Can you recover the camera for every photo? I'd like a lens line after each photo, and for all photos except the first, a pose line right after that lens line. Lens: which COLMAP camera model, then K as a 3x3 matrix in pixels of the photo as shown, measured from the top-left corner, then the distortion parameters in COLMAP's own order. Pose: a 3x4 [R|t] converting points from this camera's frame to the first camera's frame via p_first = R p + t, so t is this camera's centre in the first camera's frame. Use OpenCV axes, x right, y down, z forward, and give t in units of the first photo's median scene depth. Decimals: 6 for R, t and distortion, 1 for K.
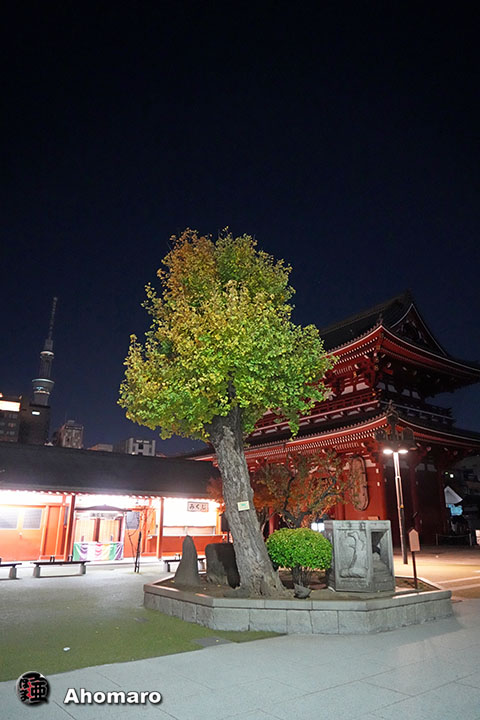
lens RADIAL K [[470.6, 0, 240.0], [0, 470.6, 360.0], [0, 0, 1]] dist [-0.053586, 0.032707]
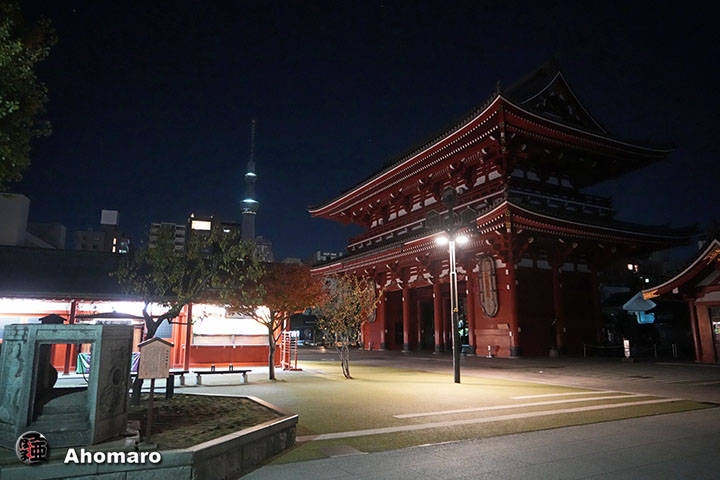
lens RADIAL K [[470.1, 0, 372.1], [0, 470.1, 228.5], [0, 0, 1]] dist [-0.050974, 0.089723]
pose [[0.987269, -0.039208, -0.154154, 0.167991], [0.056854, 0.992104, 0.111787, 0.044350], [0.148554, -0.119128, 0.981703, 0.120569]]
